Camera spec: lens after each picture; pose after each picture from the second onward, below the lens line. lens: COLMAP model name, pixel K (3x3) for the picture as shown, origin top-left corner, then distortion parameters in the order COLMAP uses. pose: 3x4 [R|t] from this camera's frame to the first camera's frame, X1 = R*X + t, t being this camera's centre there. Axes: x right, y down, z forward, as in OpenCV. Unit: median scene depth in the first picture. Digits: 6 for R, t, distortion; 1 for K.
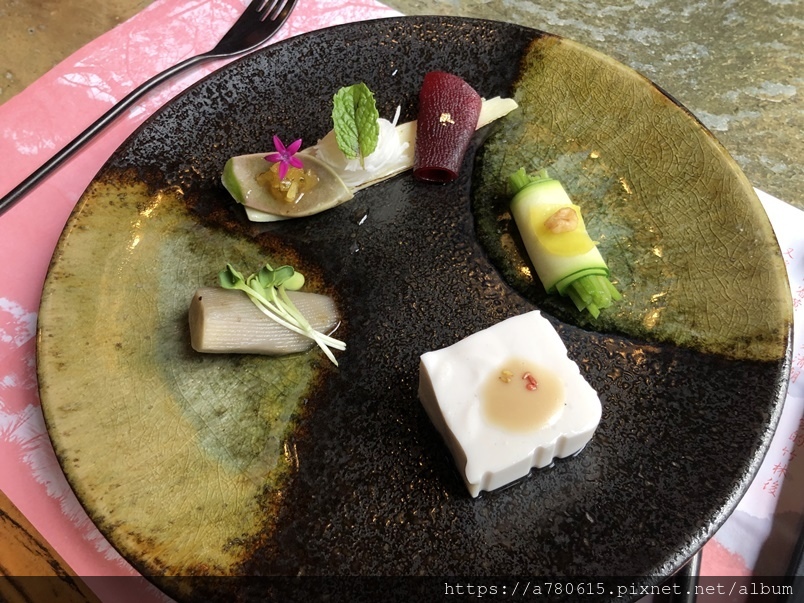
lens RADIAL K [[667.0, 0, 402.0], [0, 667.0, 301.5], [0, 0, 1]] dist [0.053067, -0.072827]
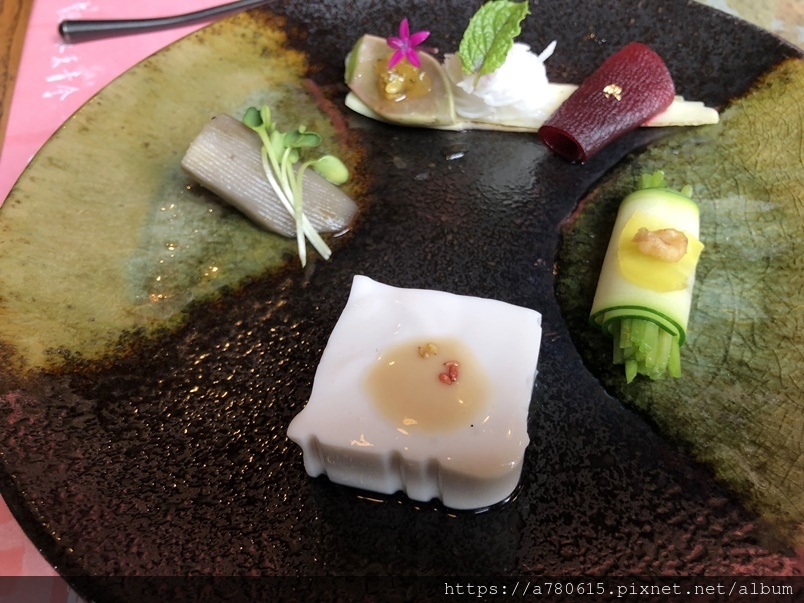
lens RADIAL K [[663.9, 0, 402.0], [0, 663.9, 301.5], [0, 0, 1]] dist [-0.004538, 0.006905]
pose [[0.799876, 0.475844, -0.365748, 0.268138], [-0.507157, 0.861769, 0.012044, 0.053297], [0.320921, 0.175858, 0.930636, 0.246683]]
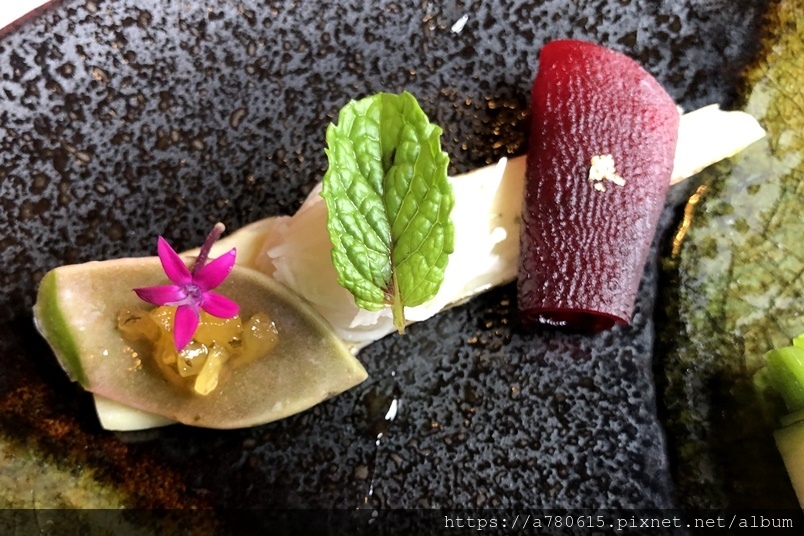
lens RADIAL K [[808.2, 0, 377.5], [0, 808.2, 327.9], [0, 0, 1]] dist [-0.020445, 0.012091]
pose [[0.999299, 0.032582, 0.018438, -0.073656], [-0.034732, 0.990670, 0.131781, -0.240084], [-0.013972, -0.132329, 0.991107, 0.517691]]
